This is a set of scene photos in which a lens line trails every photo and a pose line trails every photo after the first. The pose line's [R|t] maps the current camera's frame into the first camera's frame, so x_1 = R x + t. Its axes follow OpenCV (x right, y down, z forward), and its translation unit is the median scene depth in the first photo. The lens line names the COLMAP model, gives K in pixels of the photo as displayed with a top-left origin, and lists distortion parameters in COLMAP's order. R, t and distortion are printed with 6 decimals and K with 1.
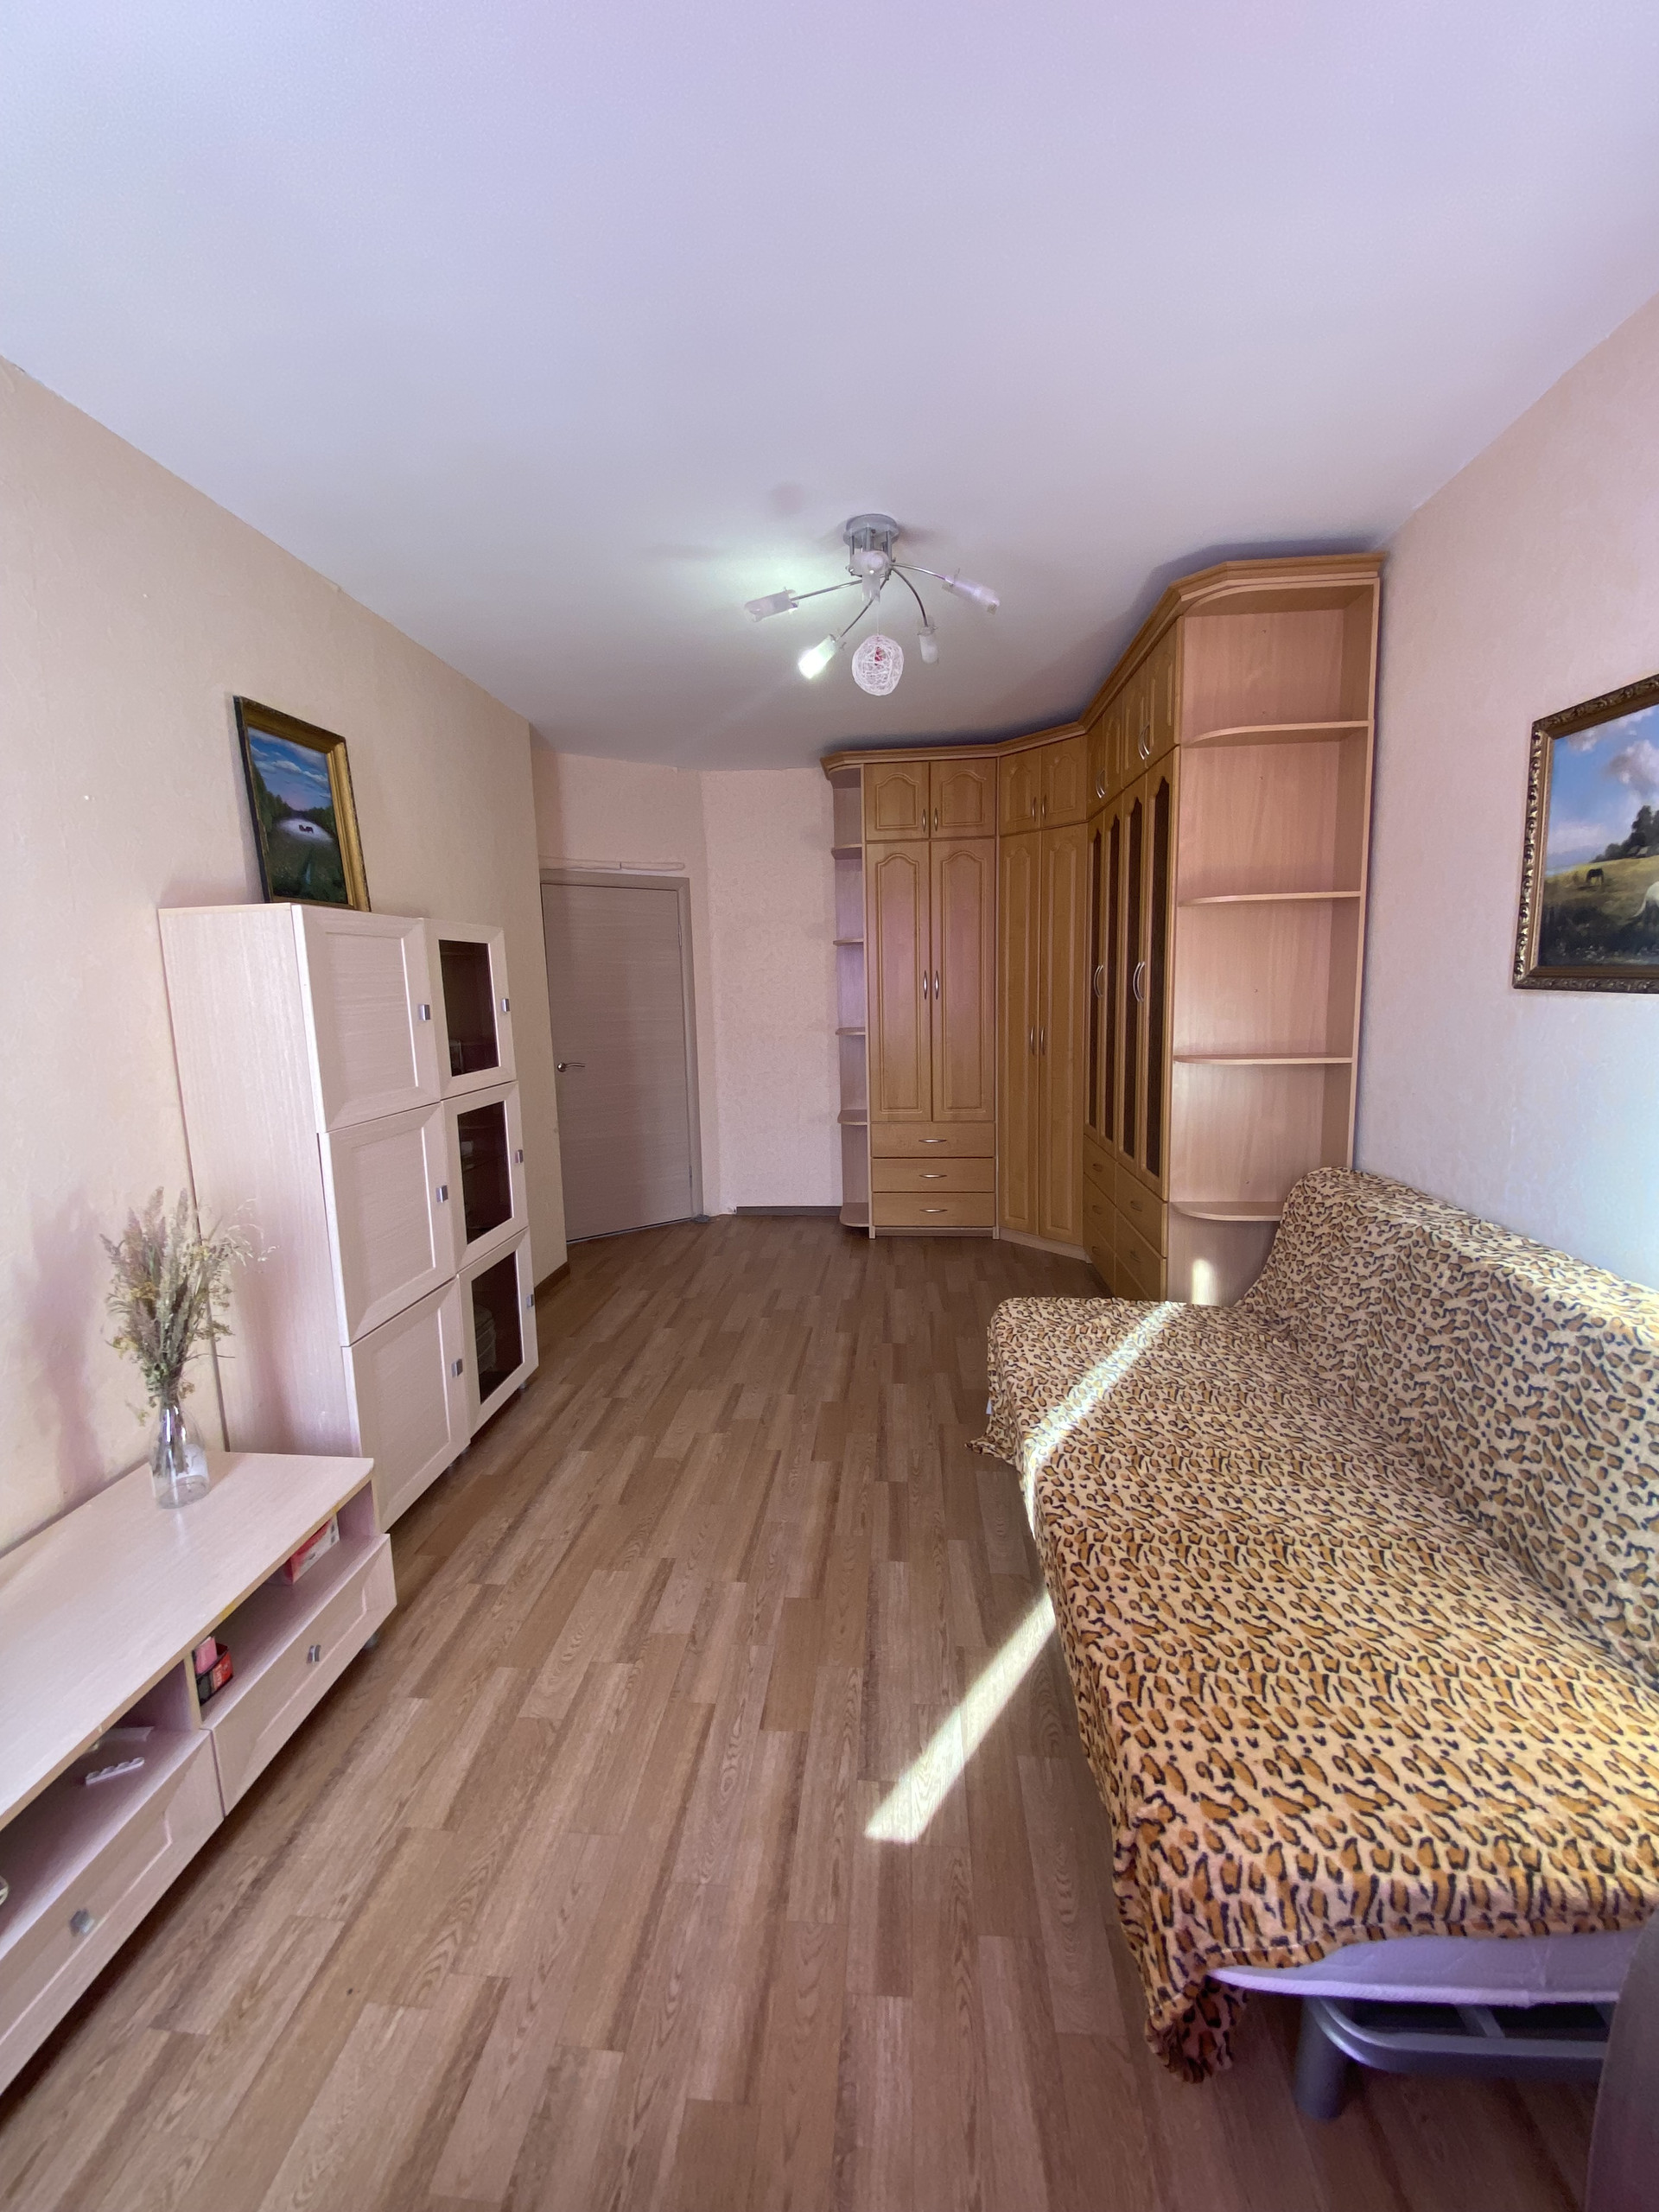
lens RADIAL K [[900.2, 0, 821.9], [0, 900.2, 1103.5], [0, 0, 1]] dist [0.022539, -0.021564]
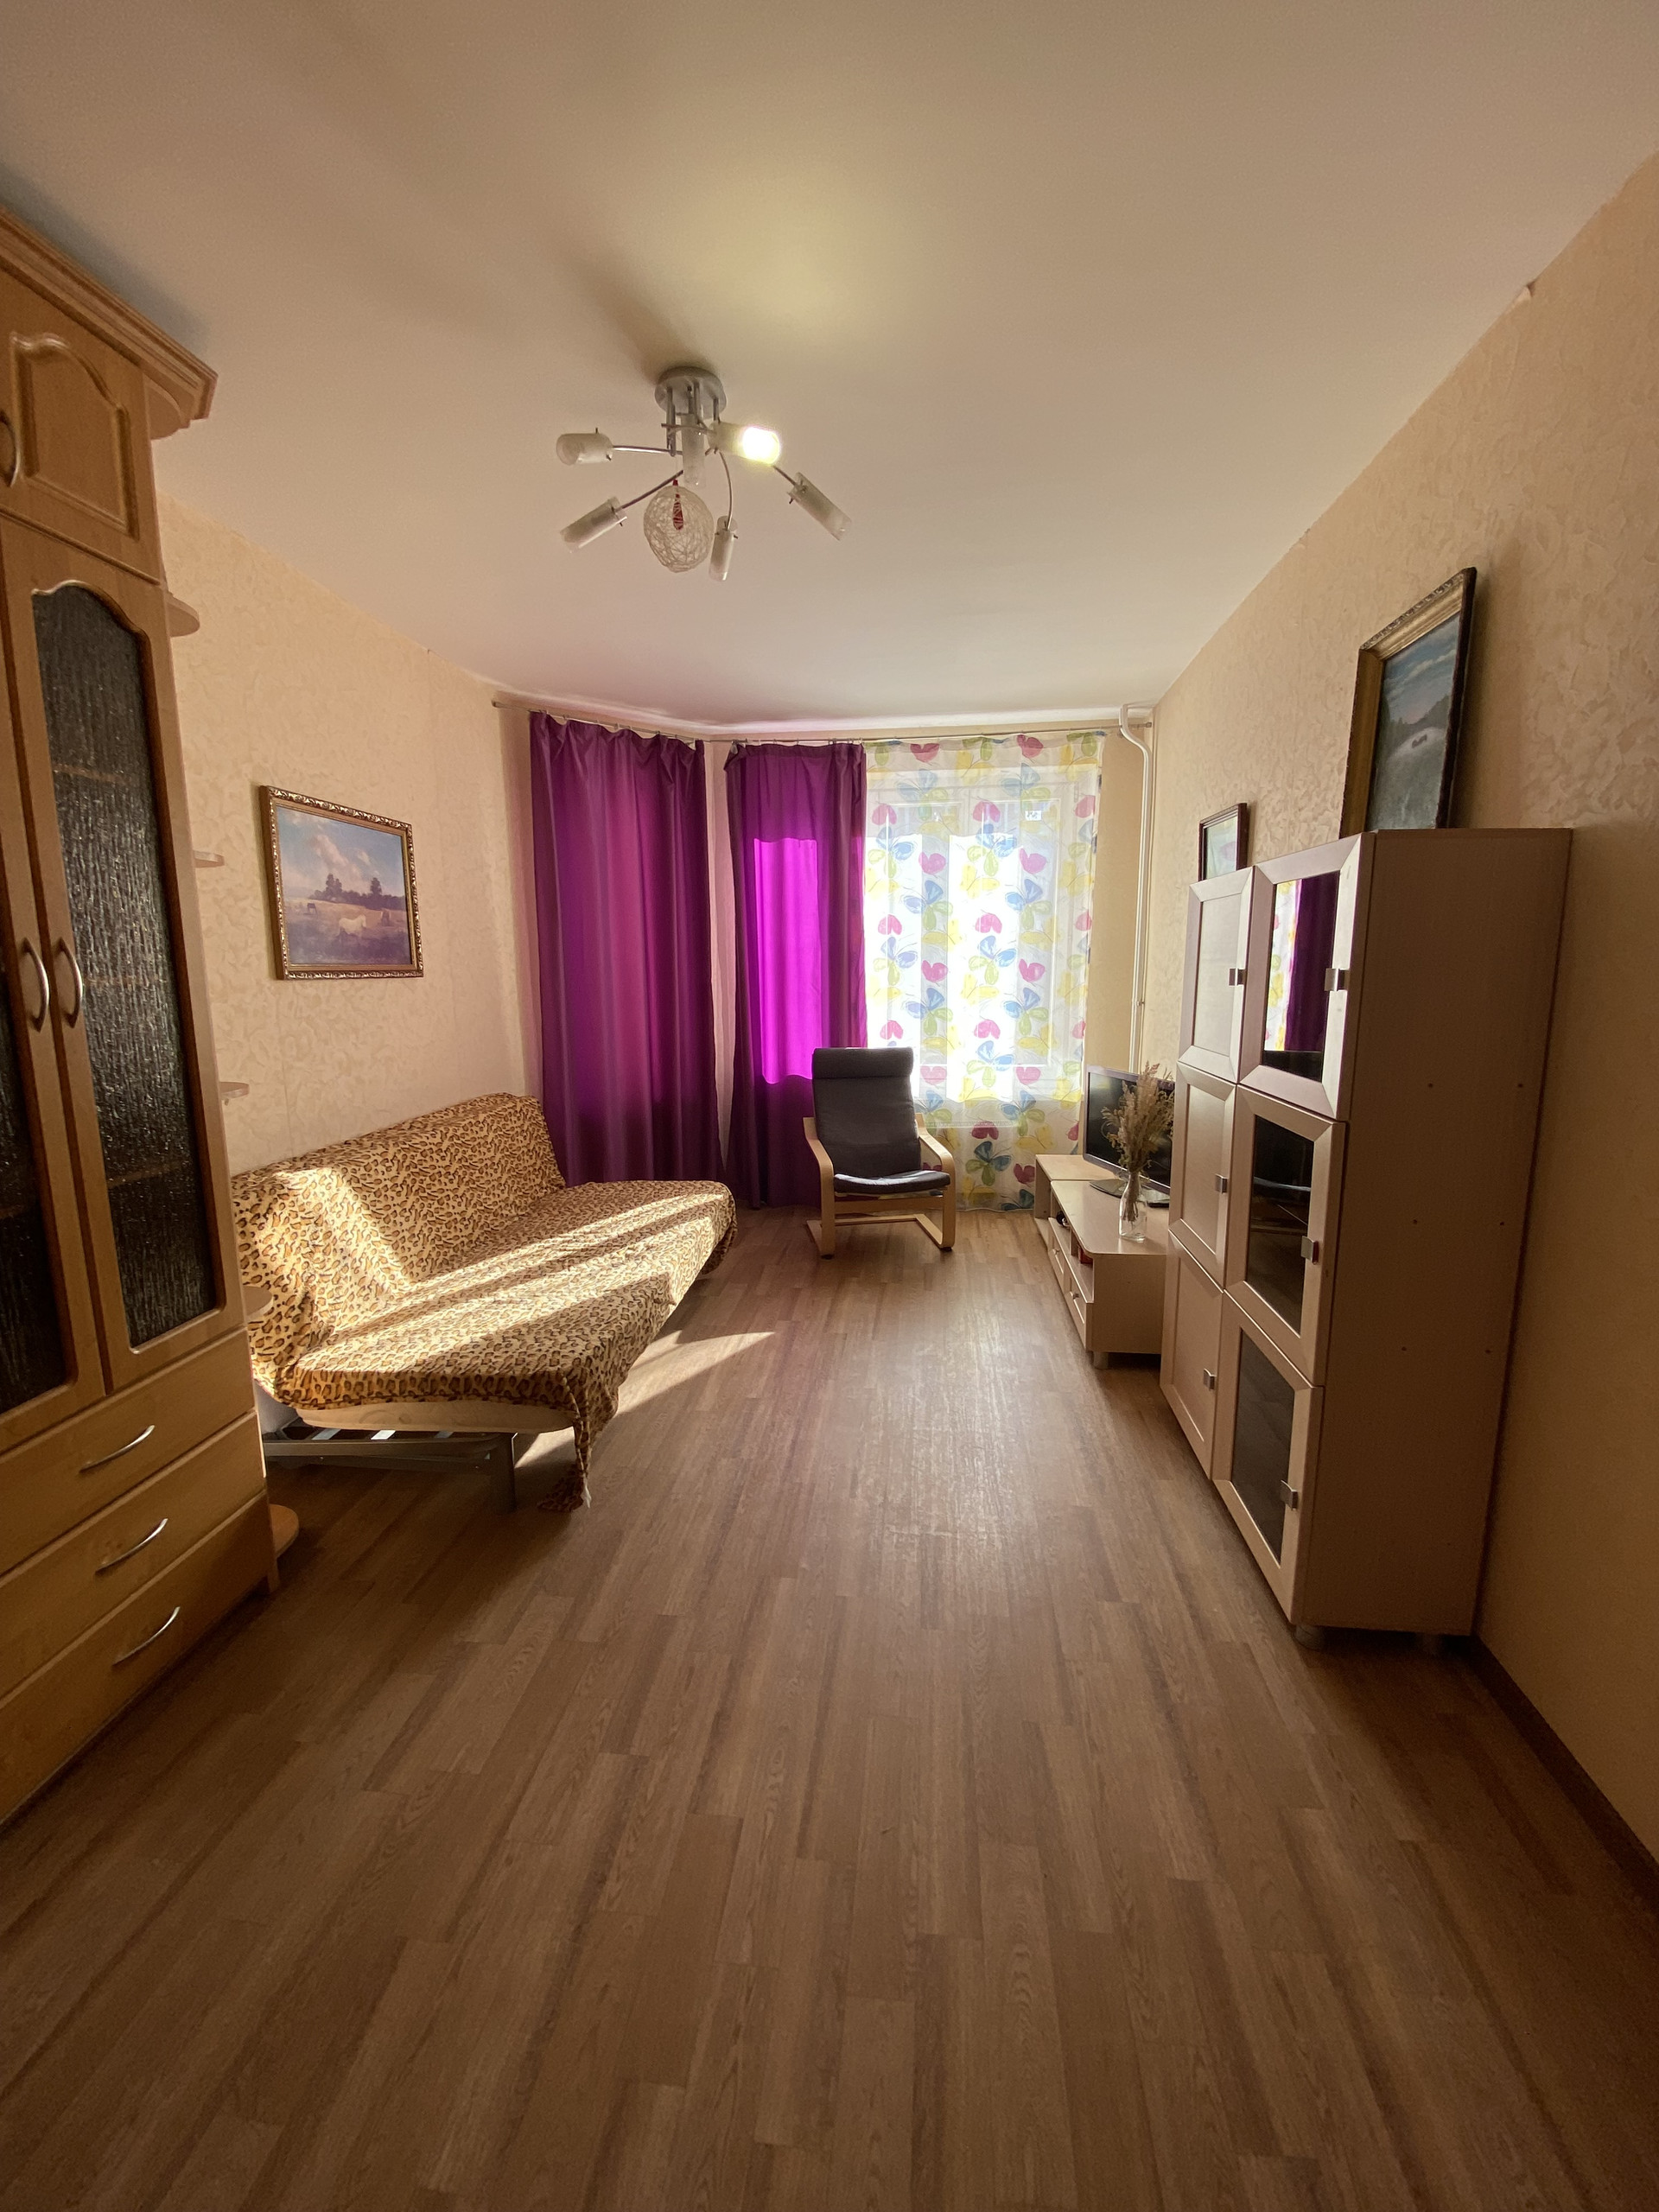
lens RADIAL K [[896.4, 0, 829.3], [0, 896.4, 1102.8], [0, 0, 1]] dist [0.057396, -0.040277]
pose [[-0.999210, 0.031425, 0.024335, -0.064603], [0.037158, 0.955909, 0.291302, -0.257575], [-0.014108, 0.291976, -0.956321, 1.898544]]
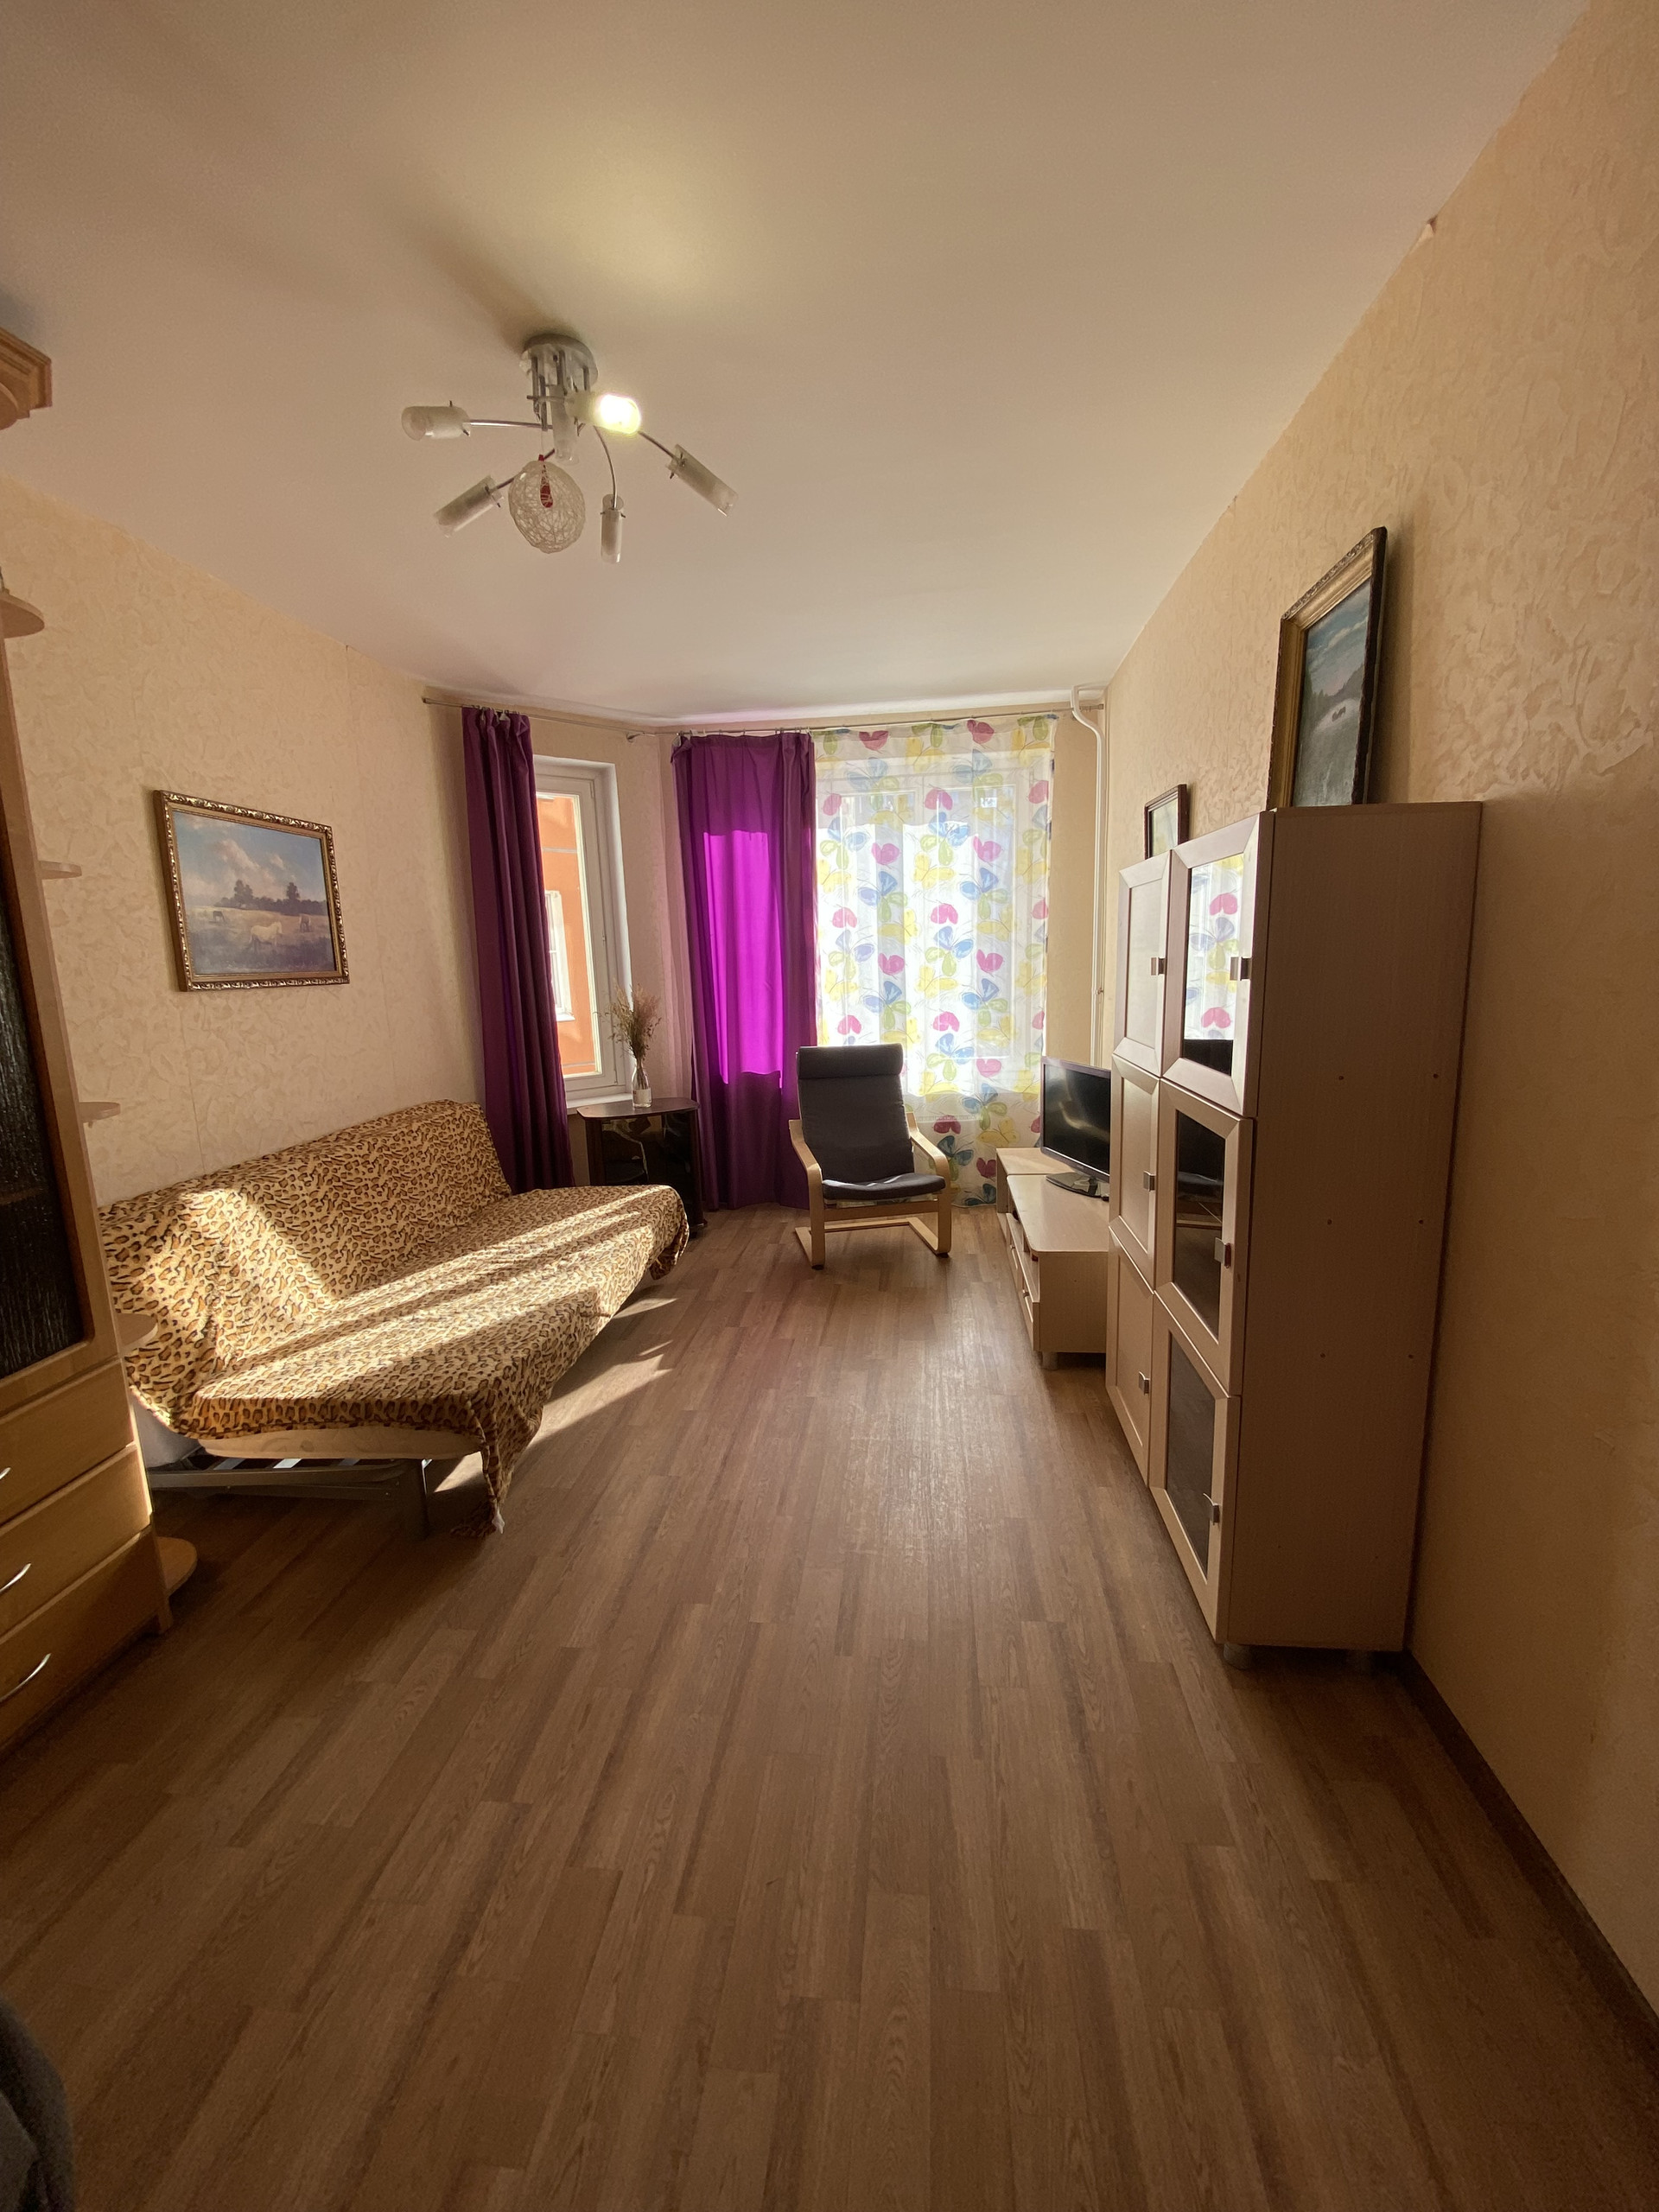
lens RADIAL K [[895.7, 0, 826.8], [0, 895.7, 1102.9], [0, 0, 1]] dist [0.052720, -0.038100]
pose [[-0.998164, 0.055681, 0.023833, -0.146625], [0.060266, 0.952290, 0.299186, -0.251933], [-0.006036, 0.300073, -0.953897, 1.857983]]
